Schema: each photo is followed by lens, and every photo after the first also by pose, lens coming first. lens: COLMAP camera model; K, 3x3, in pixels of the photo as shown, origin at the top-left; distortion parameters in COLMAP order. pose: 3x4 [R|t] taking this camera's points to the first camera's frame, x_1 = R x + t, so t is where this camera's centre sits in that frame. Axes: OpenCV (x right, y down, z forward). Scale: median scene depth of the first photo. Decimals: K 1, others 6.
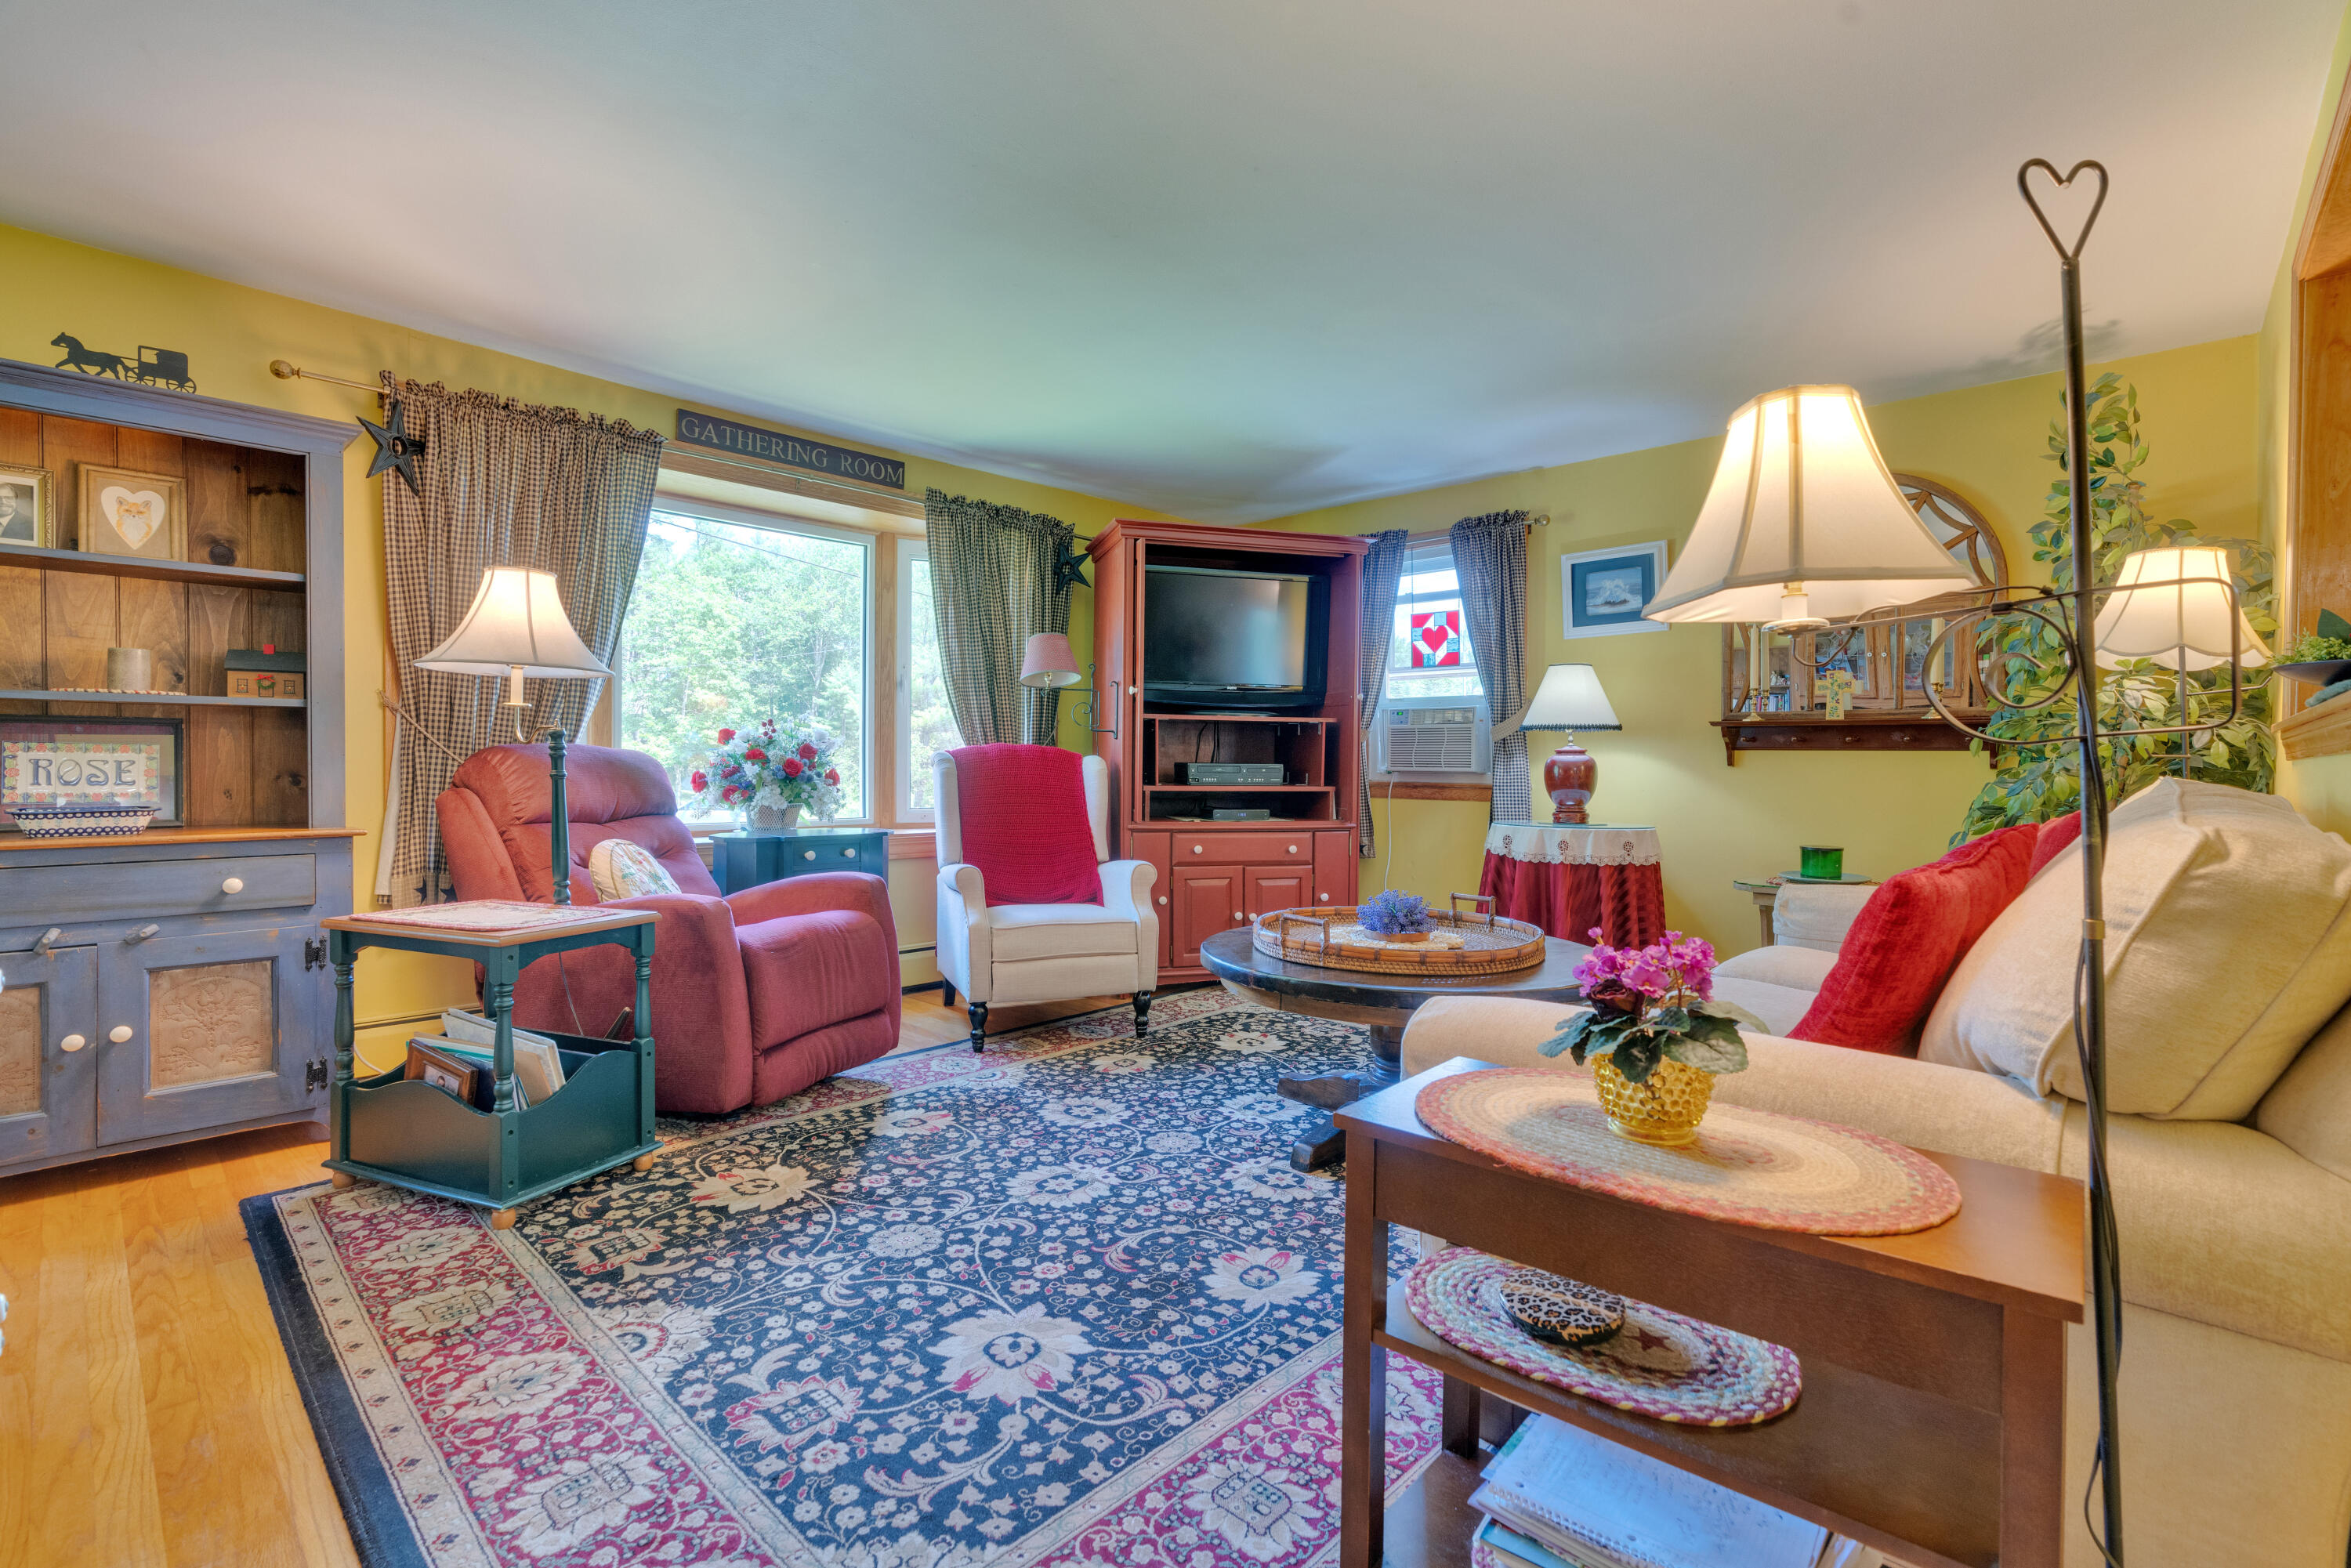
lens RADIAL K [[1055.6, 0, 1185.3], [0, 1055.6, 769.0], [0, 0, 1]] dist [-0.018870, 0.005473]
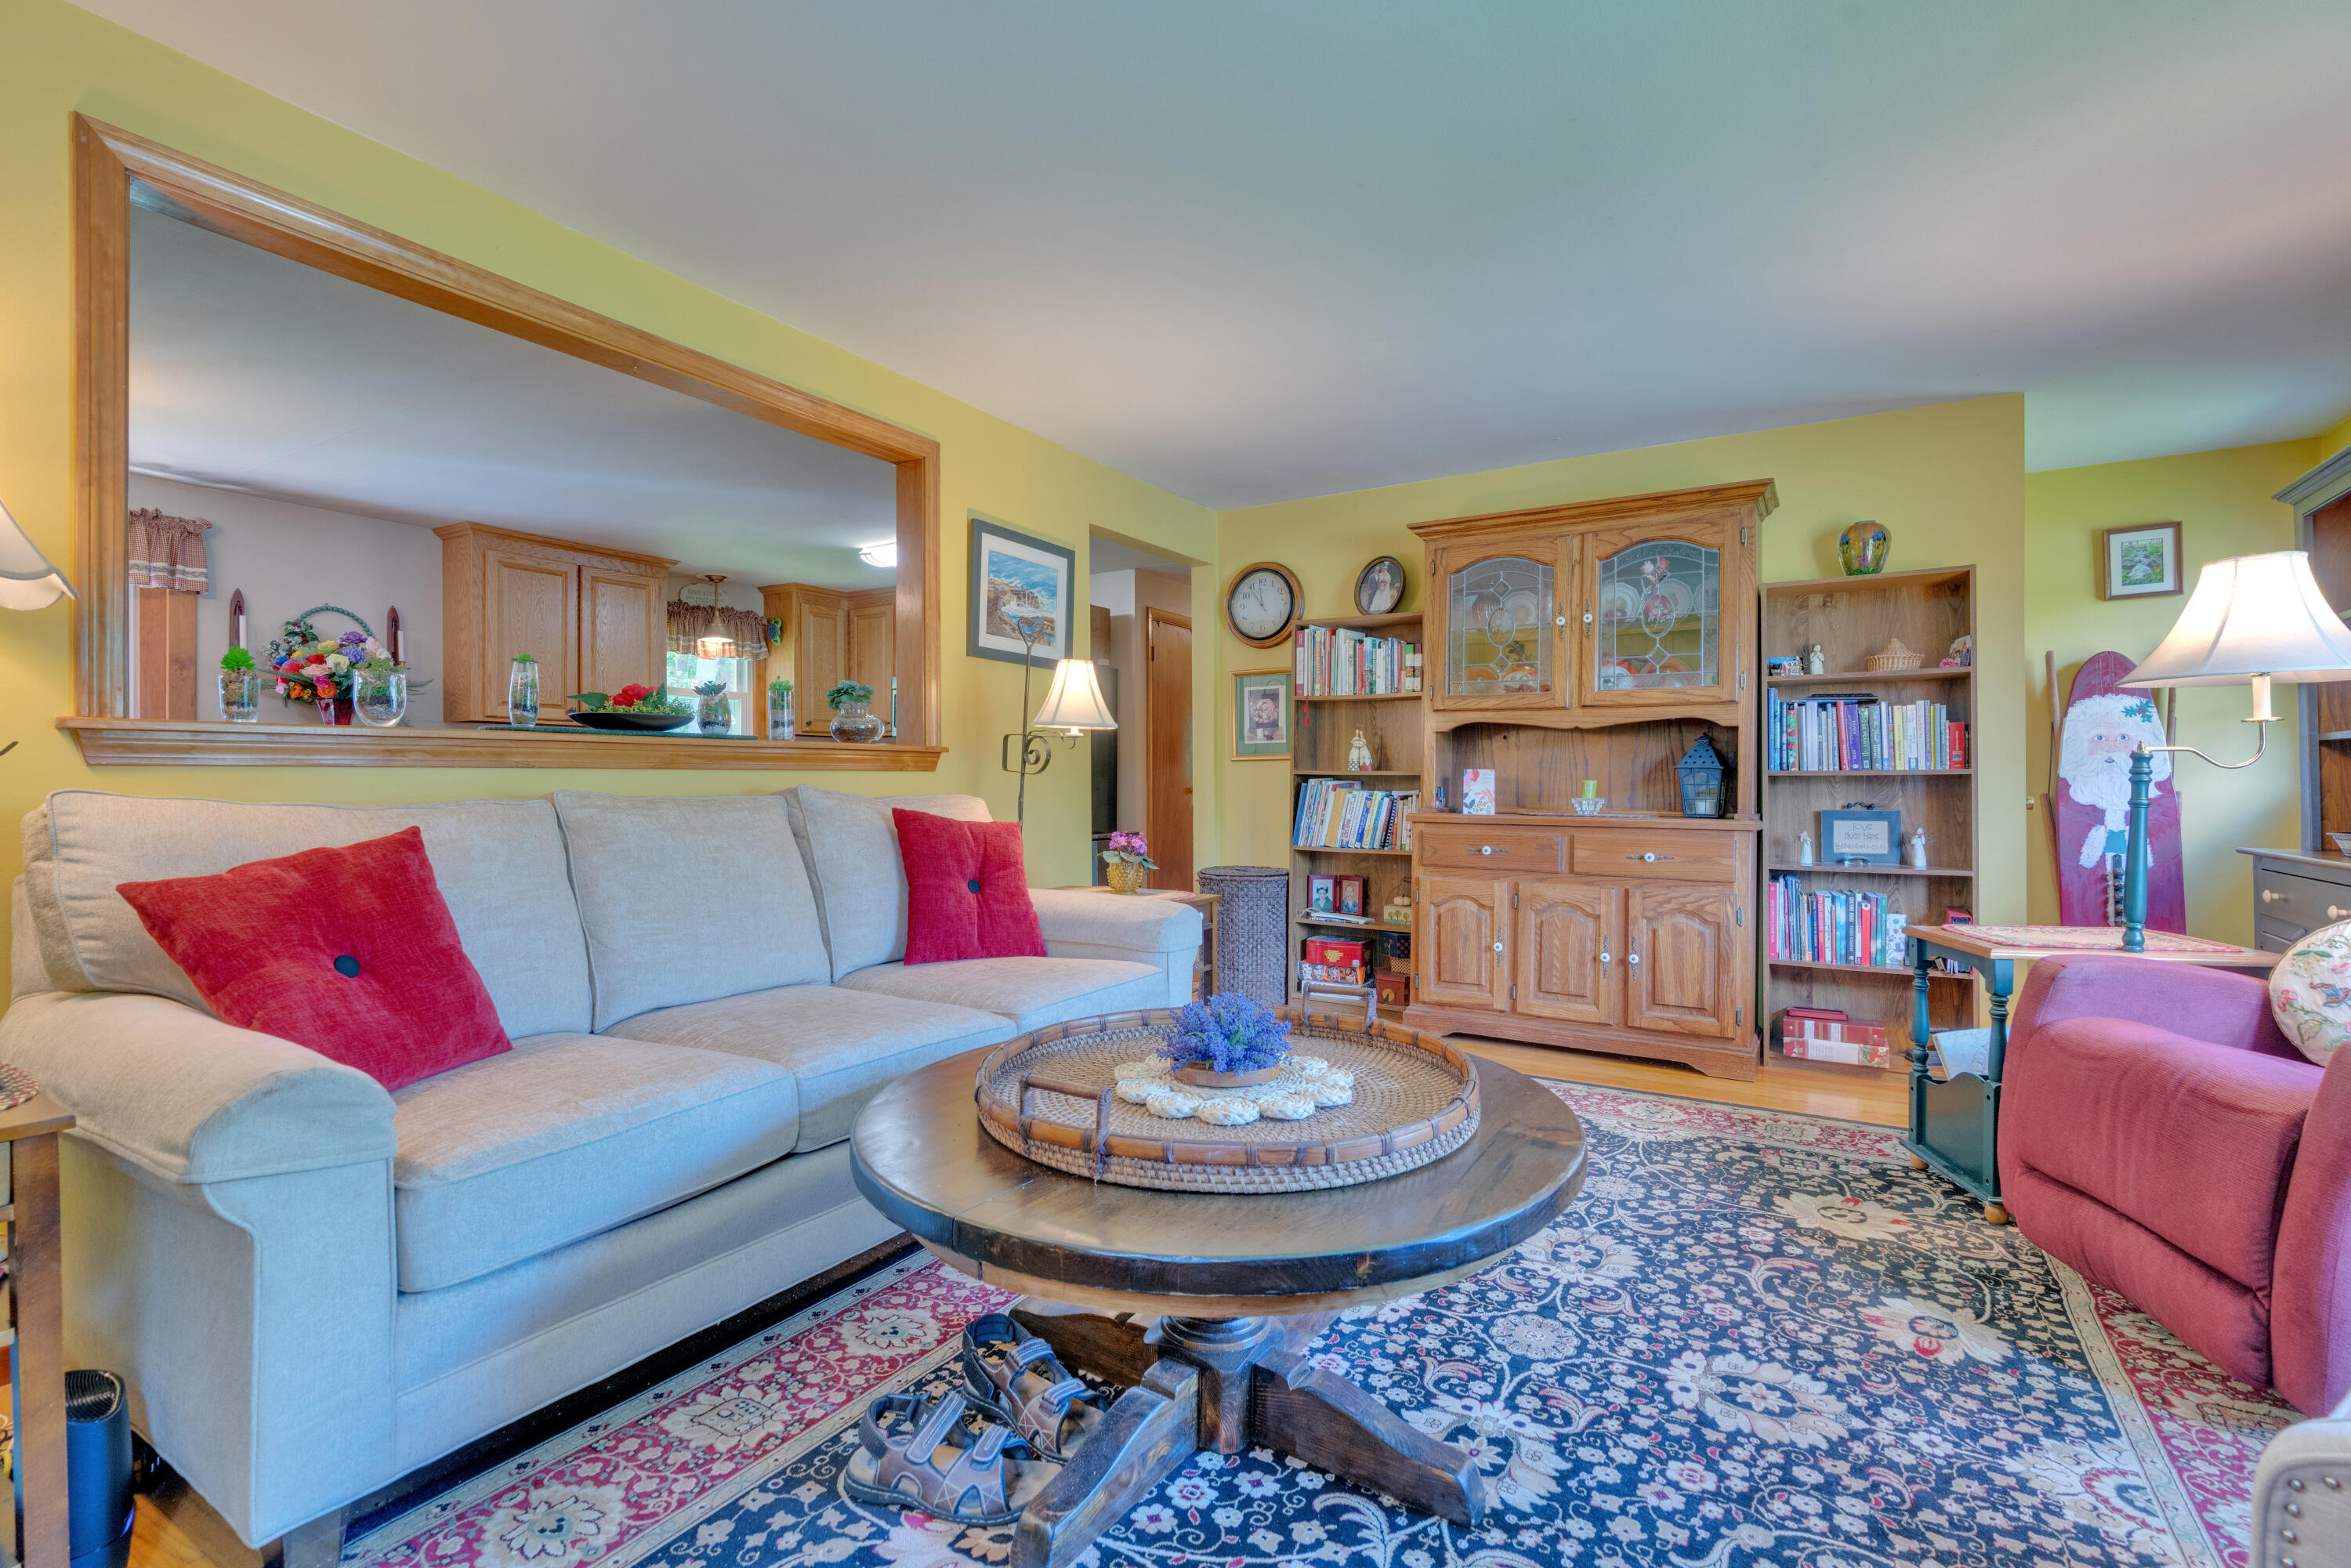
lens RADIAL K [[1055.6, 0, 1185.3], [0, 1055.6, 769.0], [0, 0, 1]] dist [-0.018870, 0.005473]
pose [[-0.979192, -0.011271, -0.202622, 0.376002], [-0.010206, 0.999928, -0.006300, -0.009460], [0.202679, -0.004101, -0.979237, 1.722566]]
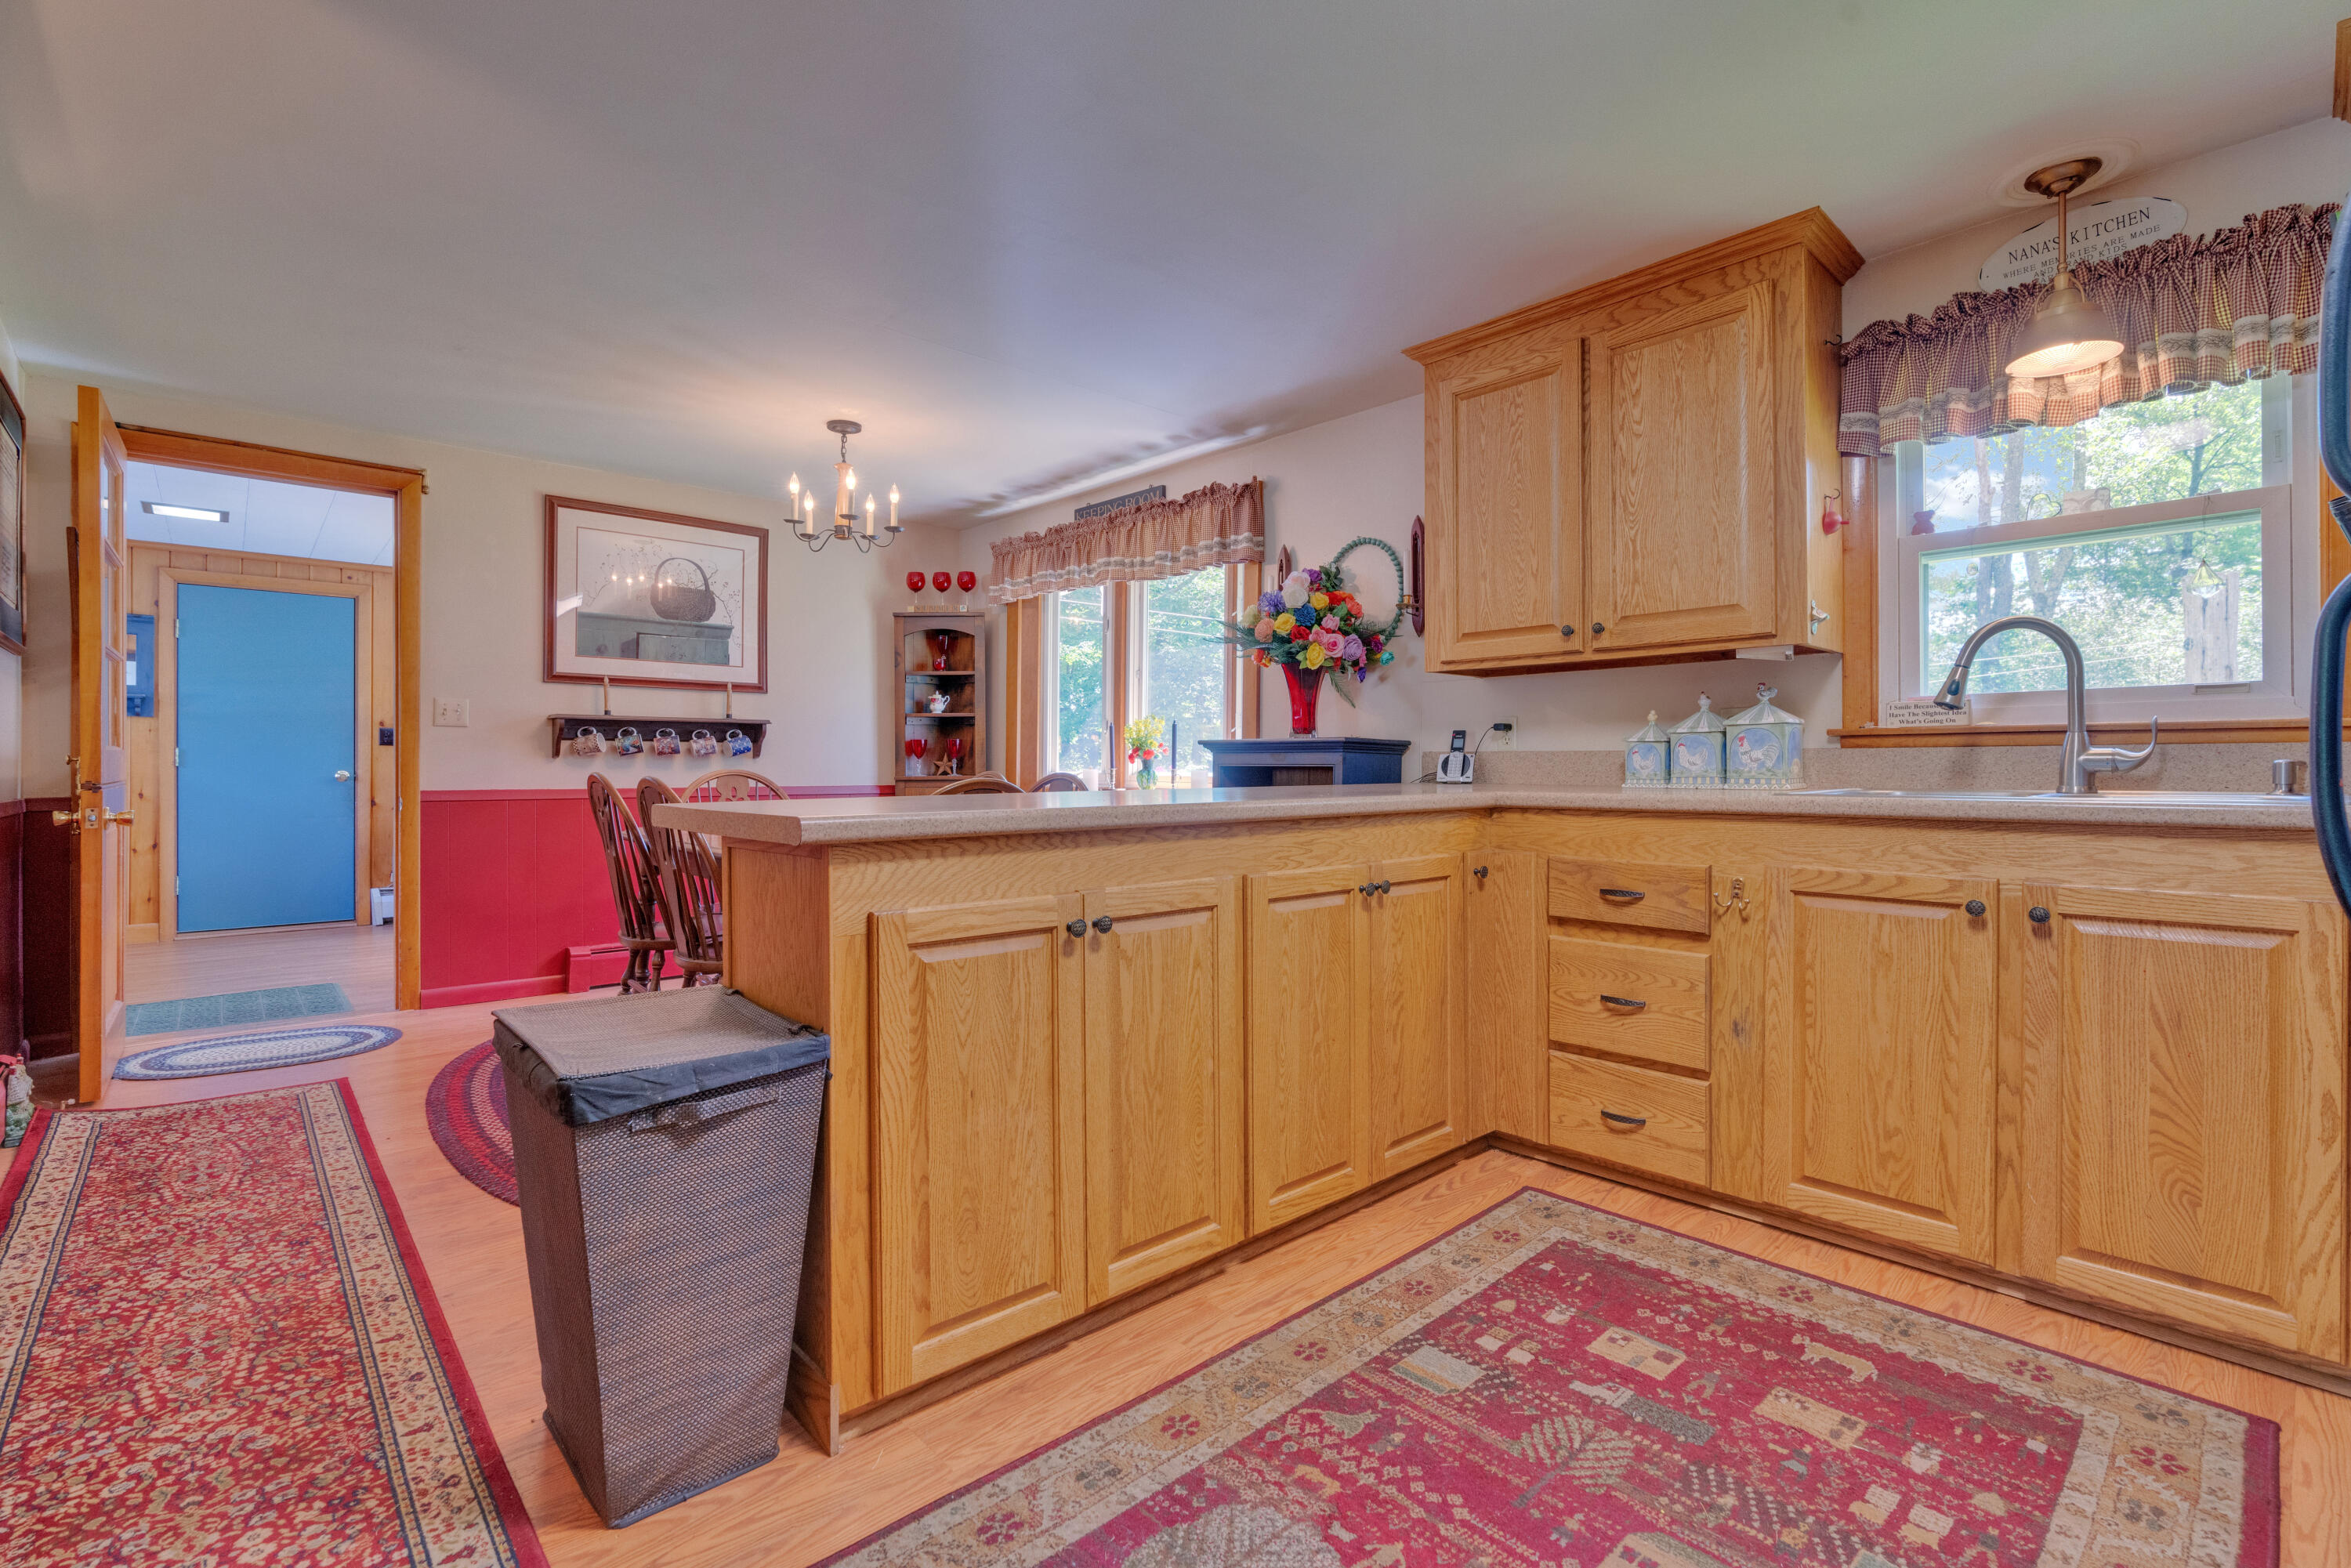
lens RADIAL K [[1055.6, 0, 1185.3], [0, 1055.6, 769.0], [0, 0, 1]] dist [-0.018870, 0.005473]
pose [[0.073469, -0.009156, 0.997255, 0.052669], [0.006082, 0.999943, 0.008733, -0.000278], [-0.997279, 0.005423, 0.073521, -0.401538]]
